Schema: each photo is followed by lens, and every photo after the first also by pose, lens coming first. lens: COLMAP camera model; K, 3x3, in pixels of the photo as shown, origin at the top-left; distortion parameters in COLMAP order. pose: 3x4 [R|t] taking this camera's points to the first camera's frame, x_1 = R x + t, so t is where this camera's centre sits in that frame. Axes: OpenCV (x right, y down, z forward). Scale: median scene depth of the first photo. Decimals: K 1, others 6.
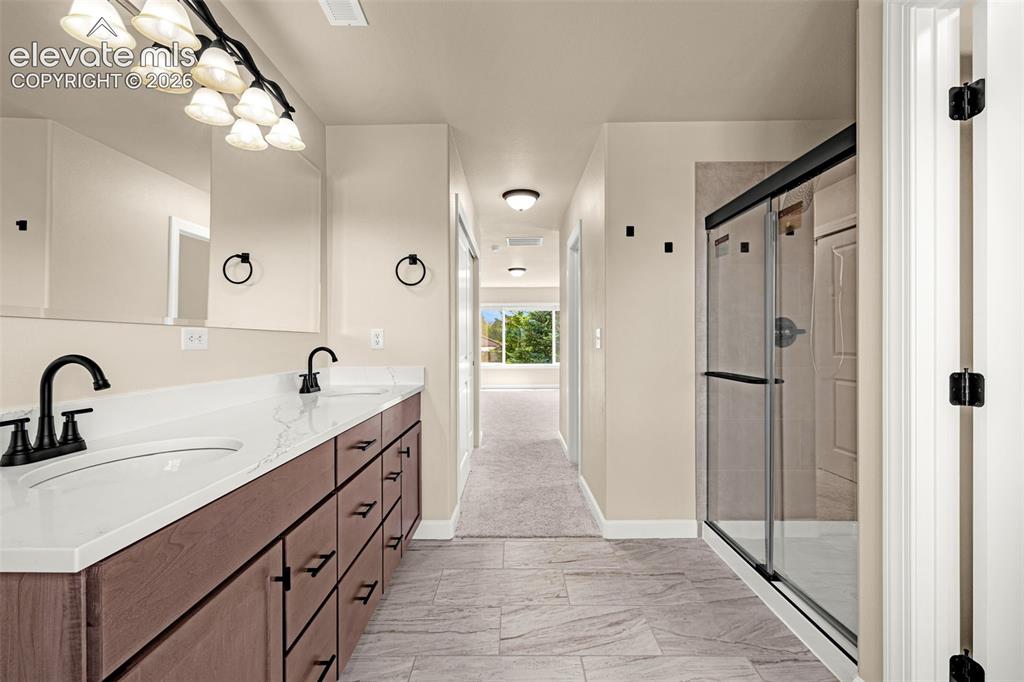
lens RADIAL K [[442.6, 0, 512.0], [0, 442.6, 341.0], [0, 0, 1]] dist [0.001814, 0.000075]
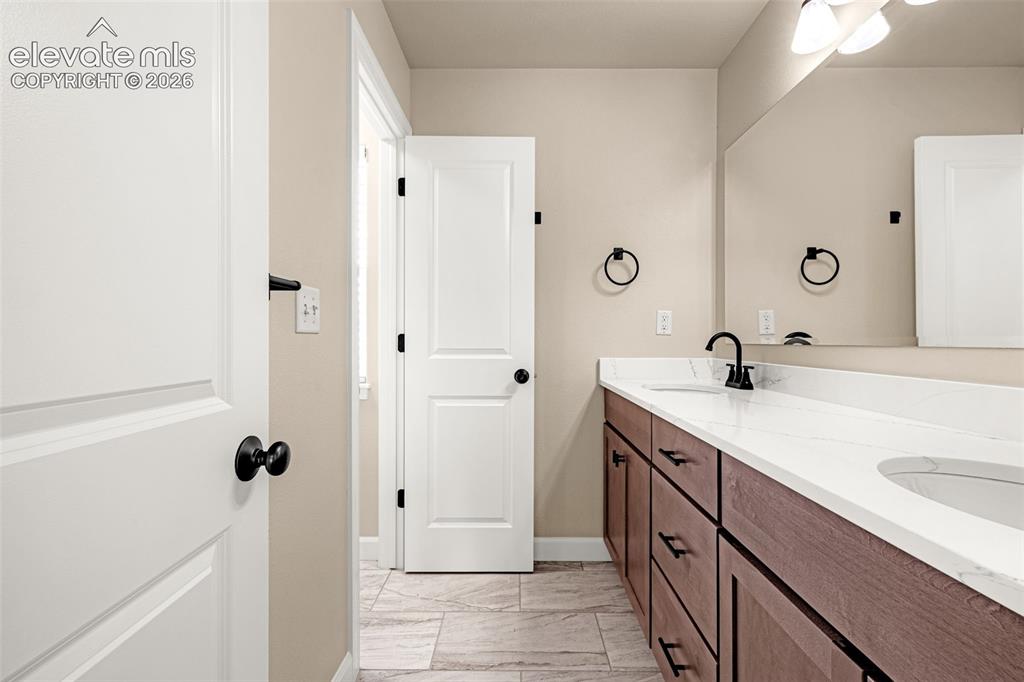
lens RADIAL K [[442.6, 0, 512.0], [0, 442.6, 341.0], [0, 0, 1]] dist [0.001814, 0.000075]
pose [[-0.999975, 0.002464, 0.006600, -0.059989], [0.002515, 0.999967, 0.007671, 0.023731], [-0.006581, 0.007688, -0.999949, 1.826001]]
